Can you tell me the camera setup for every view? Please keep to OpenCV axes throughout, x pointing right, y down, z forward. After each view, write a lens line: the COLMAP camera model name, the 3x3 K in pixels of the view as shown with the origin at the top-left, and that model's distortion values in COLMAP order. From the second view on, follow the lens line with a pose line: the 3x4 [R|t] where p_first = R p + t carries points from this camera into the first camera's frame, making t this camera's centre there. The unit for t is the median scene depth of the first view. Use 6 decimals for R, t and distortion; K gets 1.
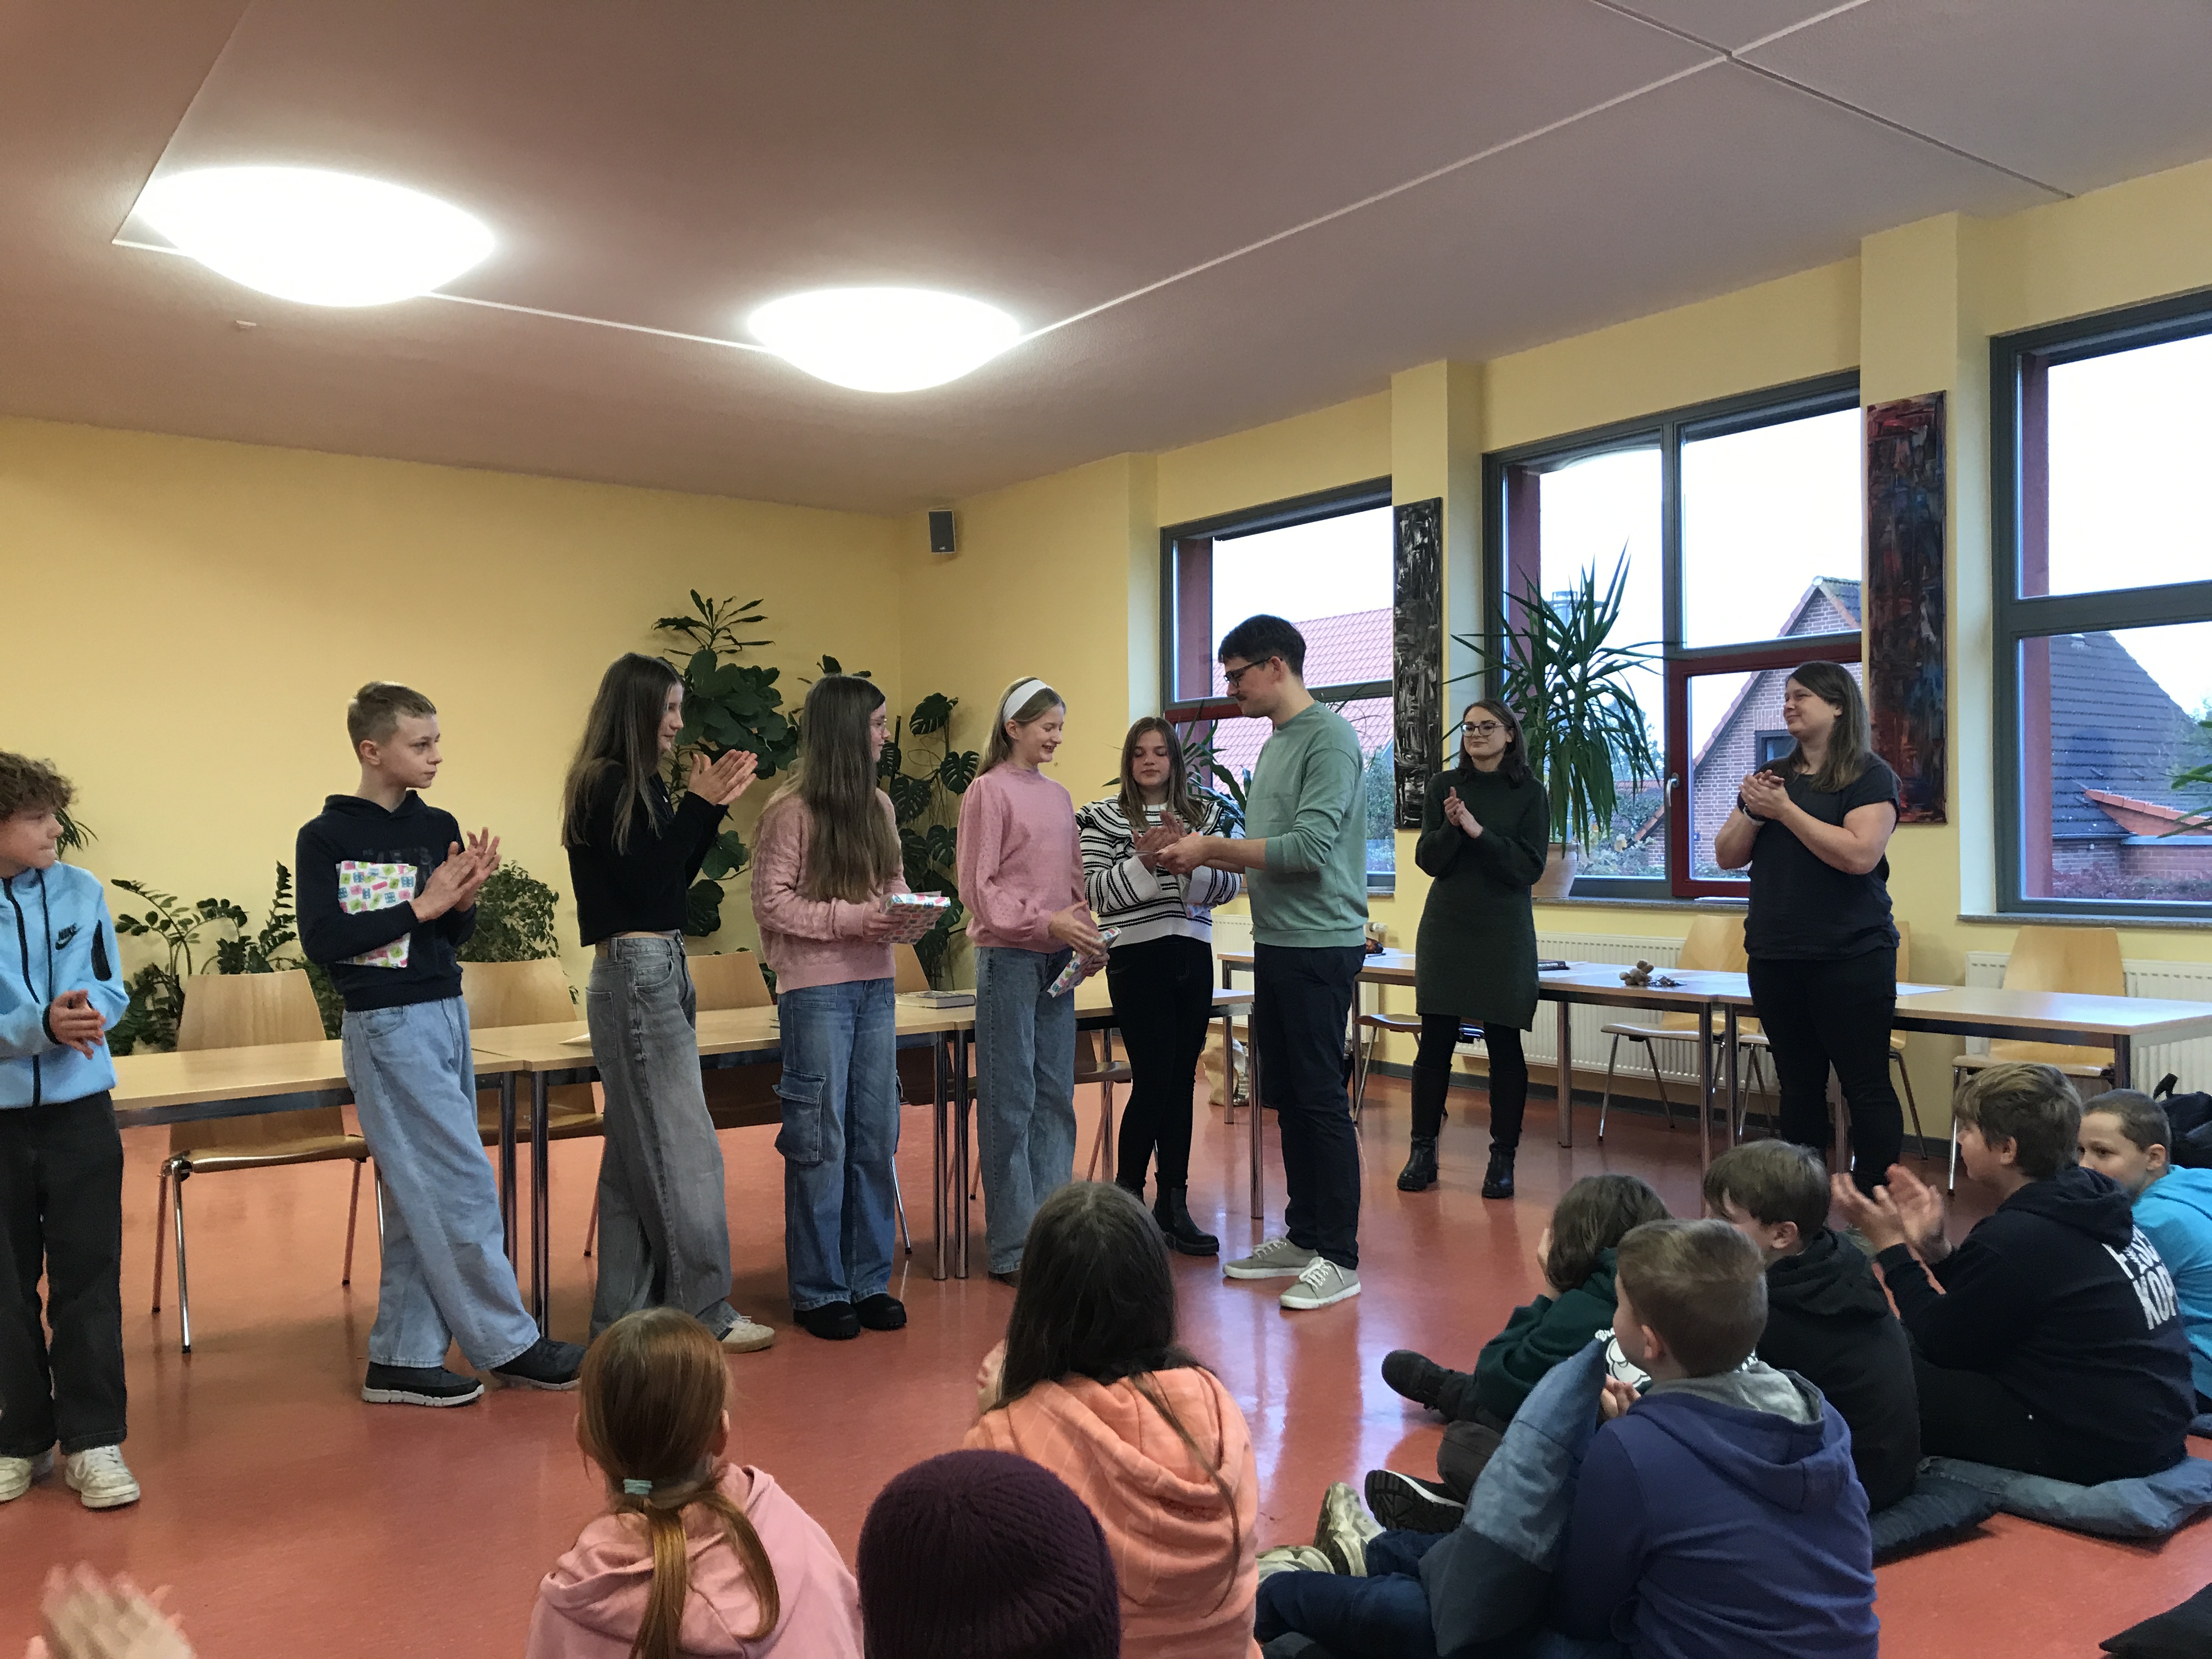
lens RADIAL K [[1766.2, 0, 1081.8], [0, 1766.2, 818.2], [0, 0, 1]] dist [0.029957, -0.050766]
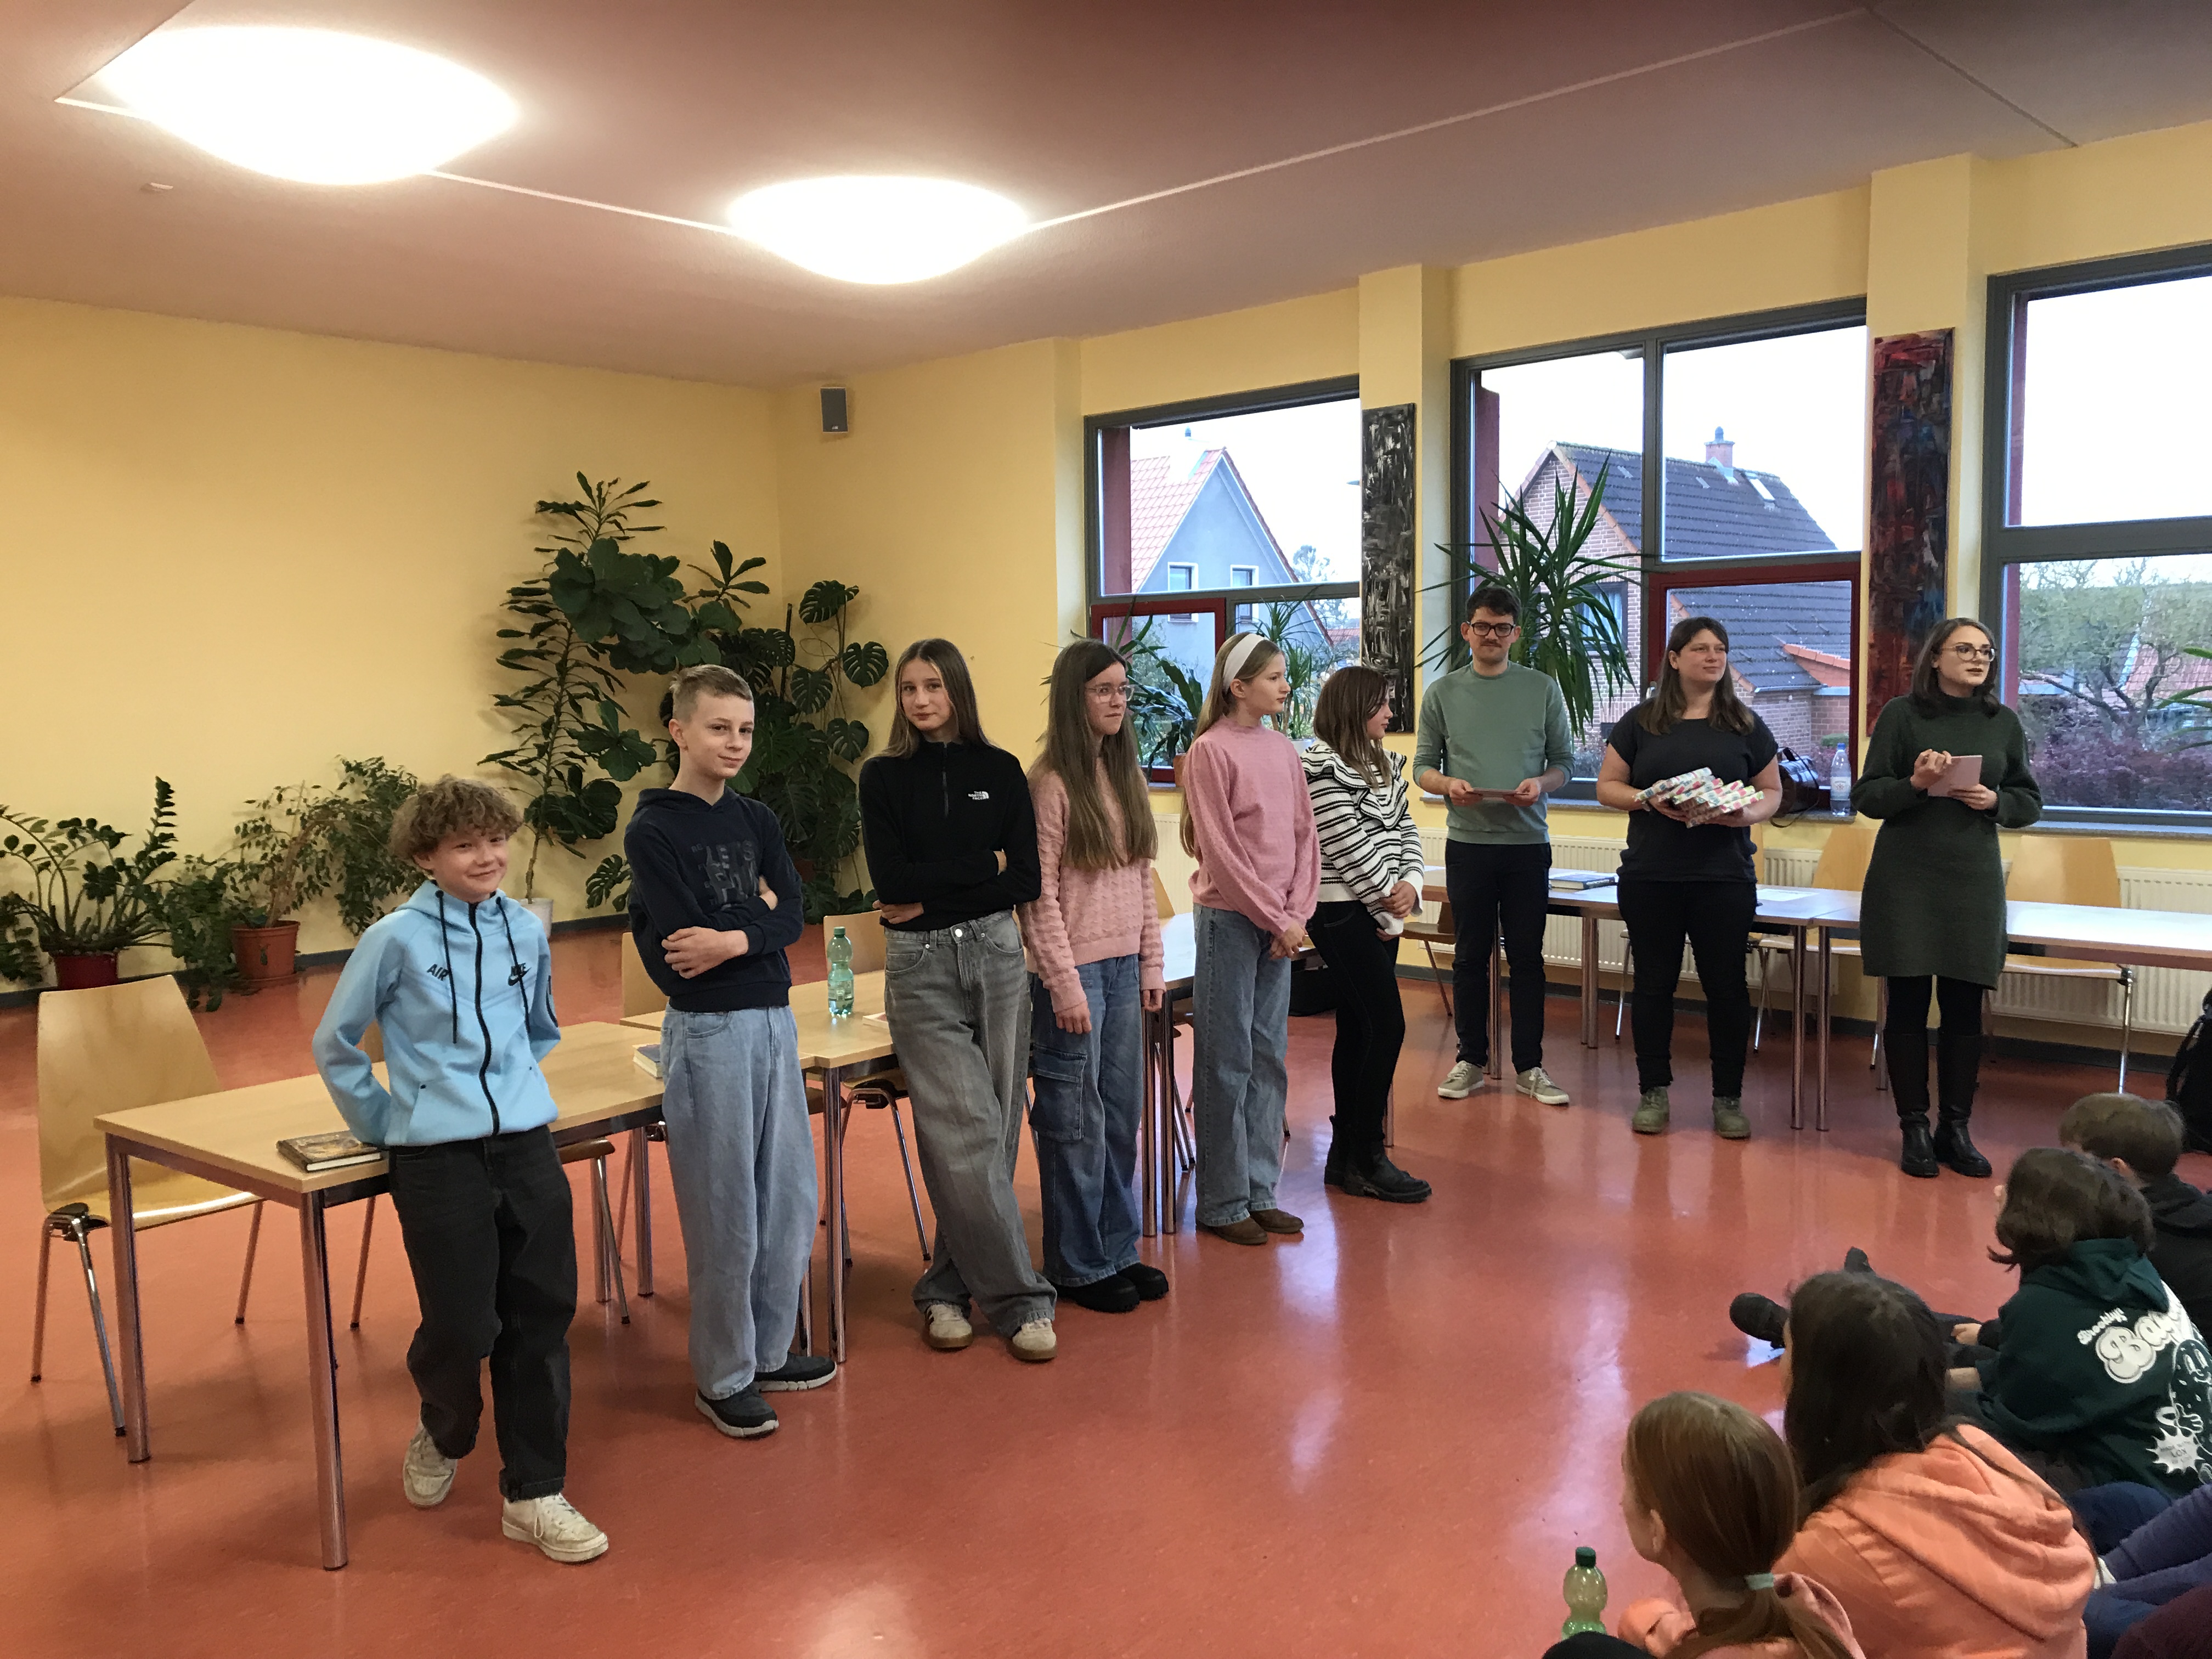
lens RADIAL K [[1766.2, 0, 1082.3], [0, 1766.2, 812.2], [0, 0, 1]] dist [0.029957, -0.050766]
pose [[0.984813, -0.021642, 0.172265, -0.161240], [0.006876, 0.996284, 0.085858, -0.036966], [-0.173483, -0.083370, 0.981302, 0.024470]]
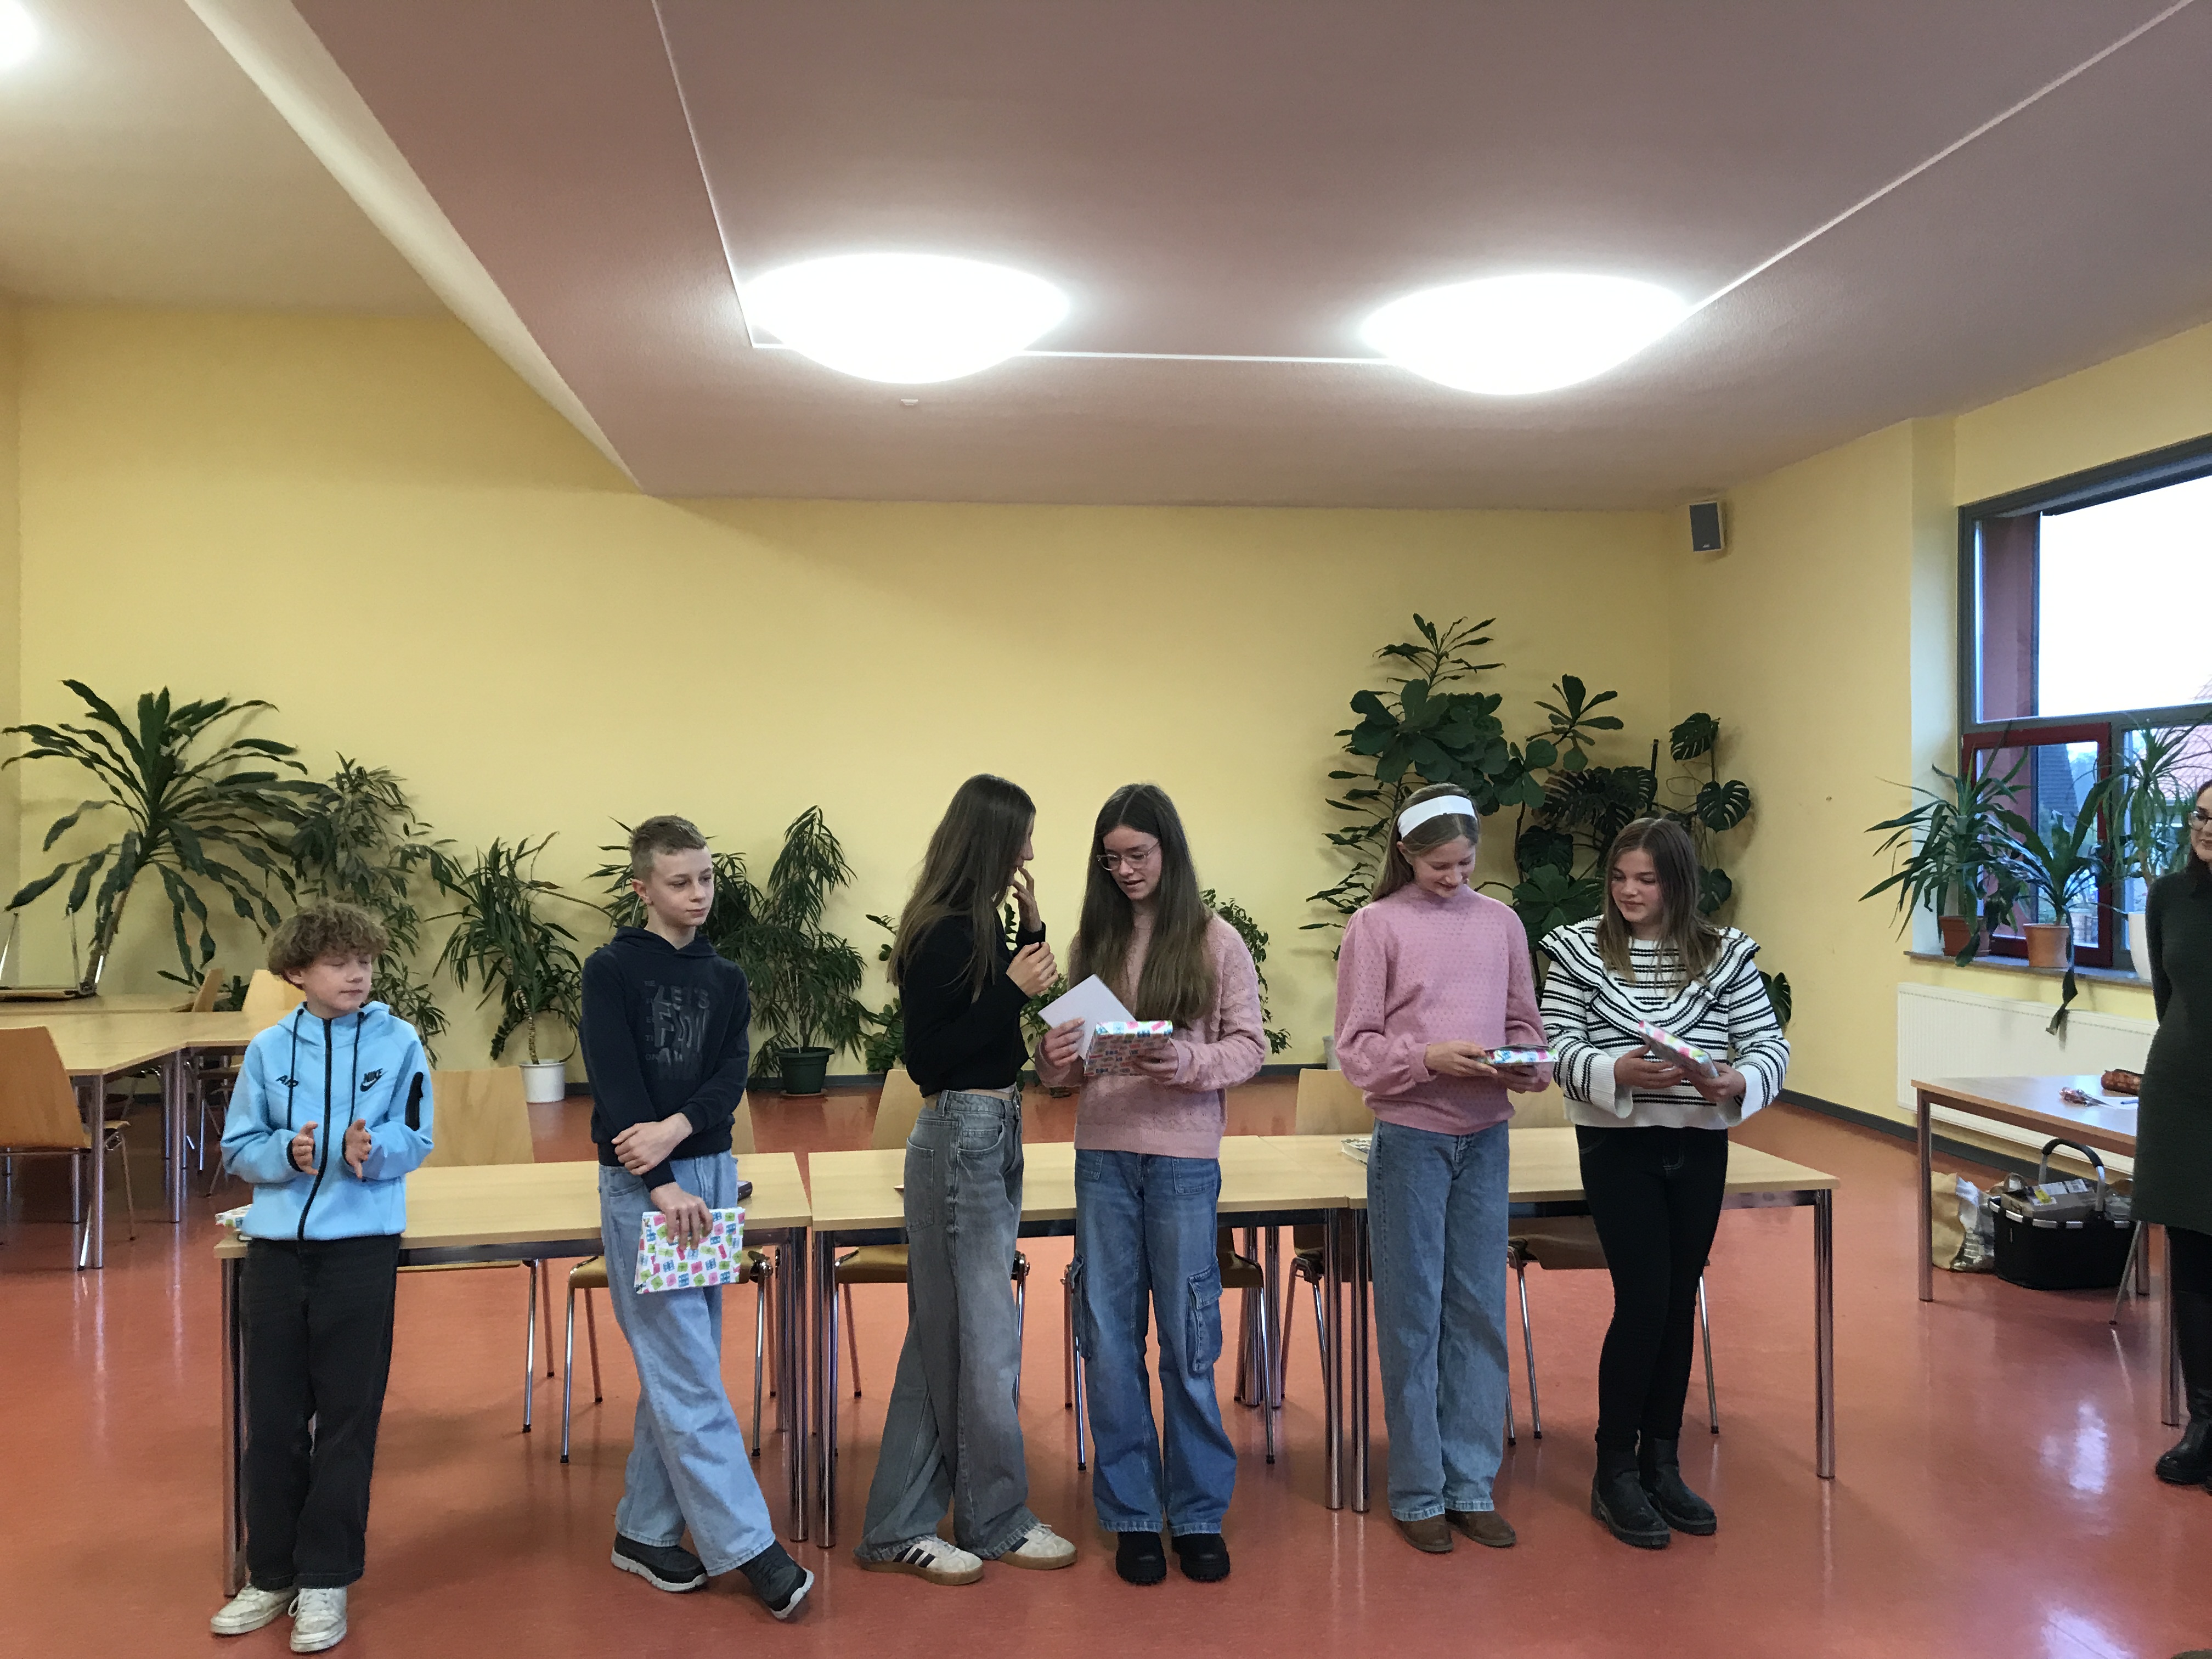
lens RADIAL K [[1766.2, 0, 1093.3], [0, 1766.2, 833.2], [0, 0, 1]] dist [0.029957, -0.050766]
pose [[0.873760, 0.006597, -0.486313, 0.115794], [0.001587, 0.999864, 0.016414, -0.036513], [0.486355, -0.015113, 0.873631, 0.122903]]
